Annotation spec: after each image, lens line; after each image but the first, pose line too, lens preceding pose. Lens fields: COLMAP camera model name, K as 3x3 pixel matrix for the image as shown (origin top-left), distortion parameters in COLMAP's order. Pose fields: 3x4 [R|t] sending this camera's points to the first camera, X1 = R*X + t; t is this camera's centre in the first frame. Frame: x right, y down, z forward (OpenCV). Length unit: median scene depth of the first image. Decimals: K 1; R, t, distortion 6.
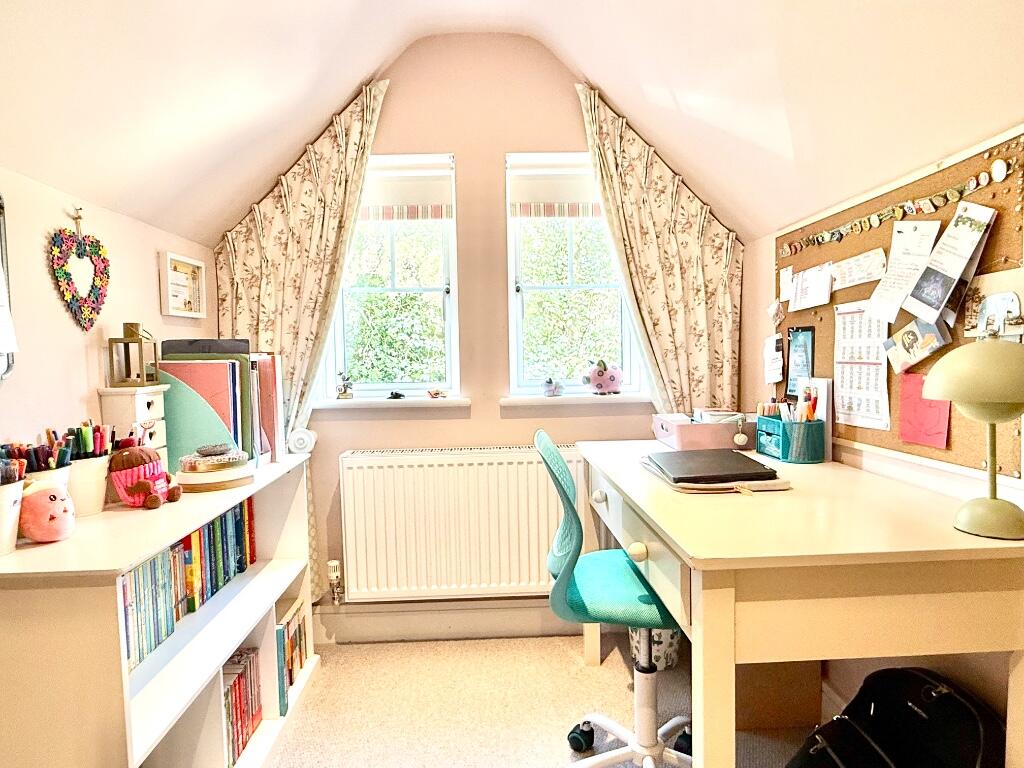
lens RADIAL K [[610.6, 0, 511.9], [0, 610.6, 389.1], [0, 0, 1]] dist [-0.000439, -0.000231]
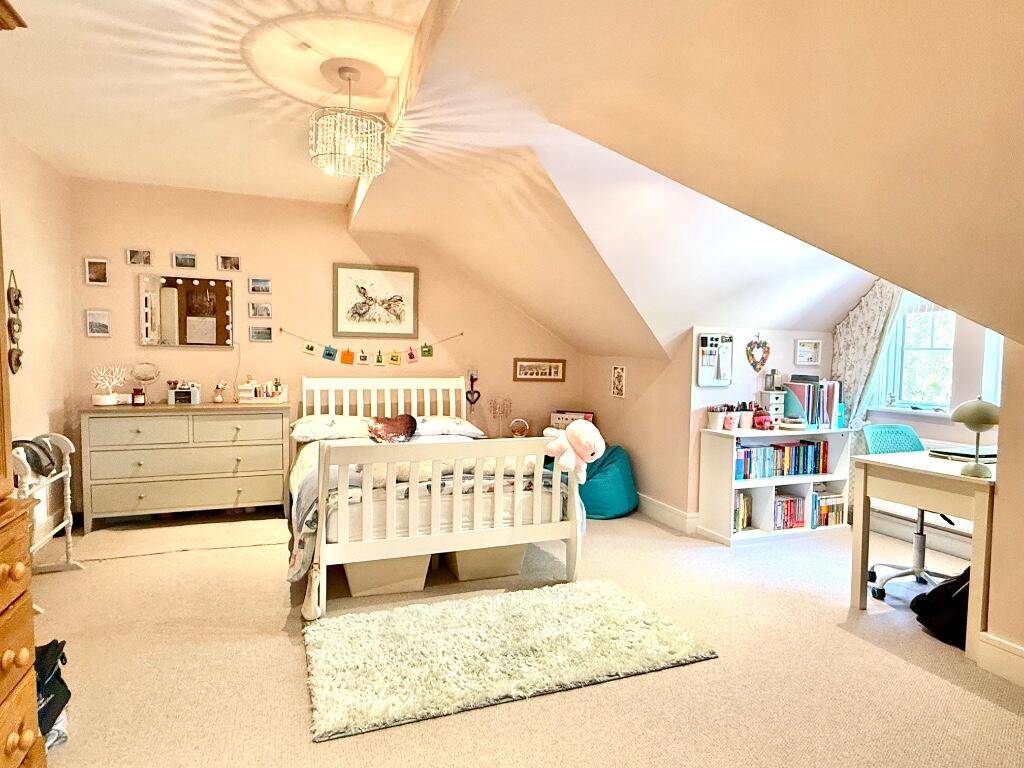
lens RADIAL K [[565.4, 0, 510.6], [0, 565.4, 386.3], [0, 0, 1]] dist [0.002515, 0.000038]
pose [[0.308257, 0.071983, -0.948576, 1.553821], [-0.080122, 0.995555, 0.049511, -0.061148], [0.947923, 0.060740, 0.312654, -1.021767]]
